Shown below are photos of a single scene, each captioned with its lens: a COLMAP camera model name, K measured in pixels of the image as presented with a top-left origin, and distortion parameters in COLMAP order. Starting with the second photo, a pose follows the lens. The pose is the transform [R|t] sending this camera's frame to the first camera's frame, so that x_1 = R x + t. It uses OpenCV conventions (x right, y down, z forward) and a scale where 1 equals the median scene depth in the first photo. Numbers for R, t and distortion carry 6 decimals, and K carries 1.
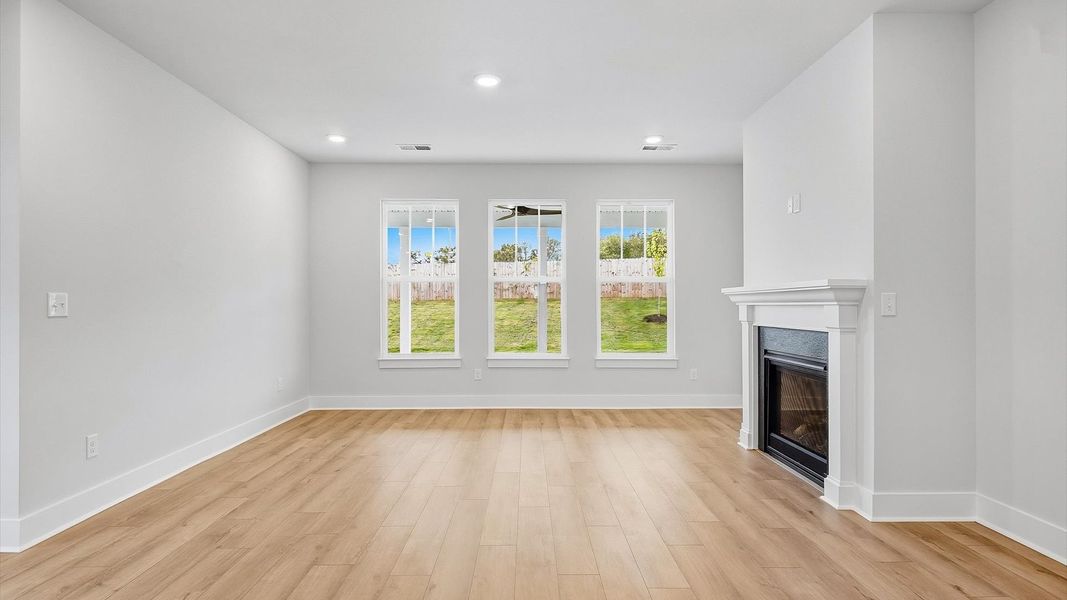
lens RADIAL K [[488.3, 0, 531.2], [0, 488.3, 302.5], [0, 0, 1]] dist [0.002158, -0.000085]
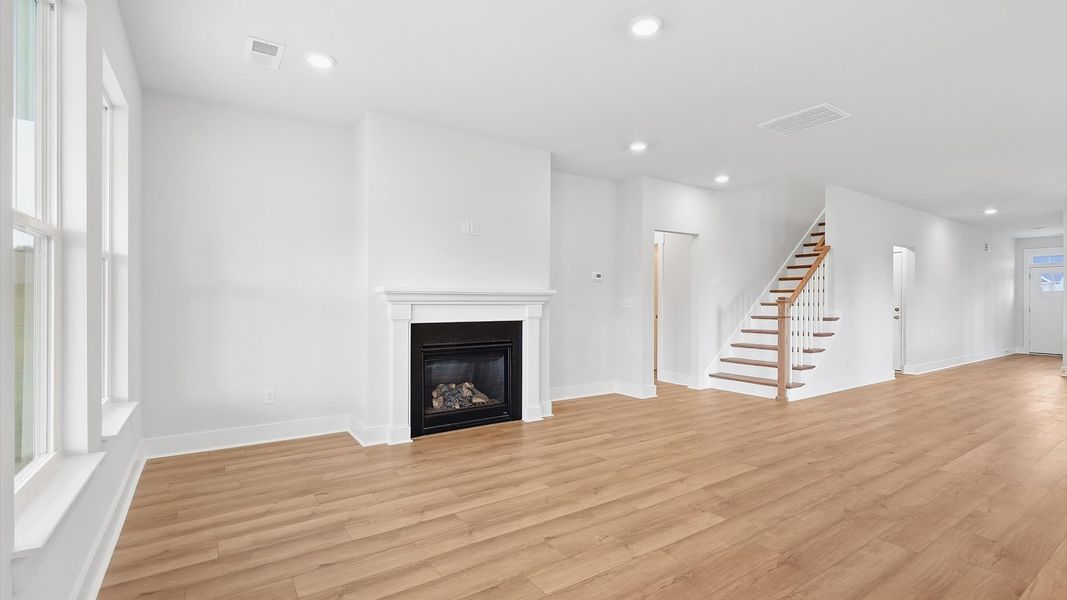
lens RADIAL K [[488.3, 0, 532.5], [0, 488.3, 302.3], [0, 0, 1]] dist [0.002158, -0.000085]
pose [[-0.516913, 0.002442, 0.856034, -0.964162], [-0.002796, 0.999986, -0.004541, 0.007293], [-0.856033, -0.004741, -0.516899, 2.235548]]
